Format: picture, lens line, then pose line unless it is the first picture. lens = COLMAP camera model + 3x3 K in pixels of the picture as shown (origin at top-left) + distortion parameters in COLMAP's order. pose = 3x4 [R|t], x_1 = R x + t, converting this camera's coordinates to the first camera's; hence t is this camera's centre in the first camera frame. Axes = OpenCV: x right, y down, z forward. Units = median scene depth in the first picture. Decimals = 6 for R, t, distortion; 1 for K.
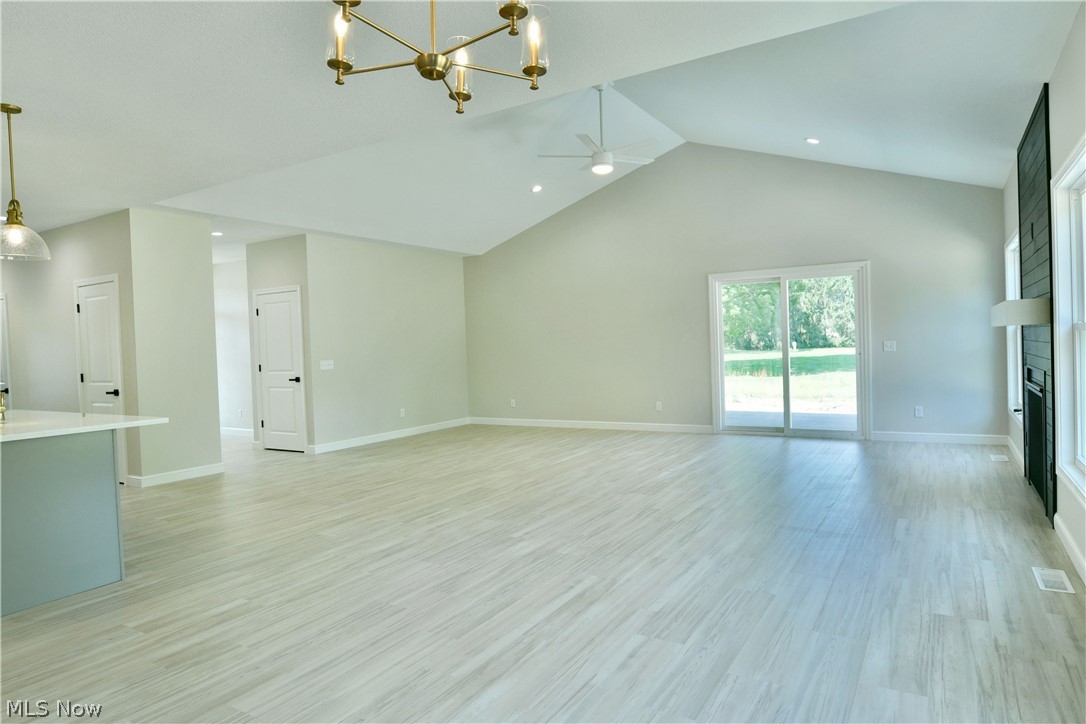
lens RADIAL K [[658.2, 0, 542.1], [0, 658.2, 360.2], [0, 0, 1]] dist [-0.005741, -0.007215]
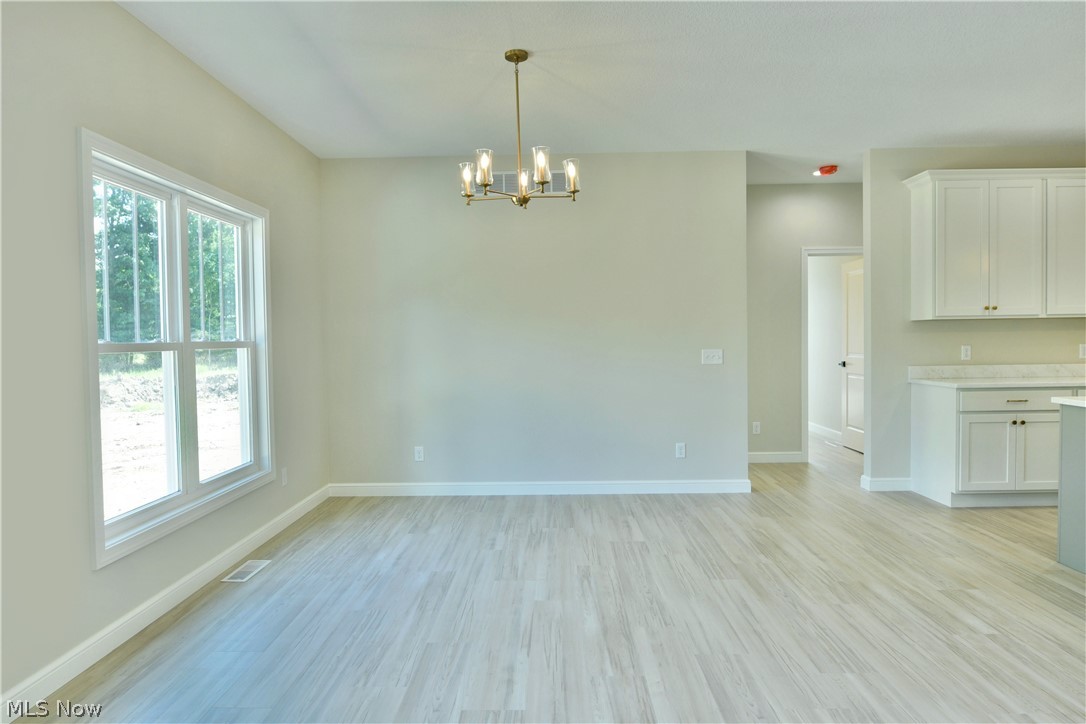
lens RADIAL K [[658.2, 0, 545.9], [0, 658.2, 355.7], [0, 0, 1]] dist [-0.005741, -0.007215]
pose [[-0.859589, 0.062617, -0.507135, 0.509353], [0.033050, 0.997198, 0.067107, -0.065035], [0.509916, 0.040924, -0.859250, 1.723676]]
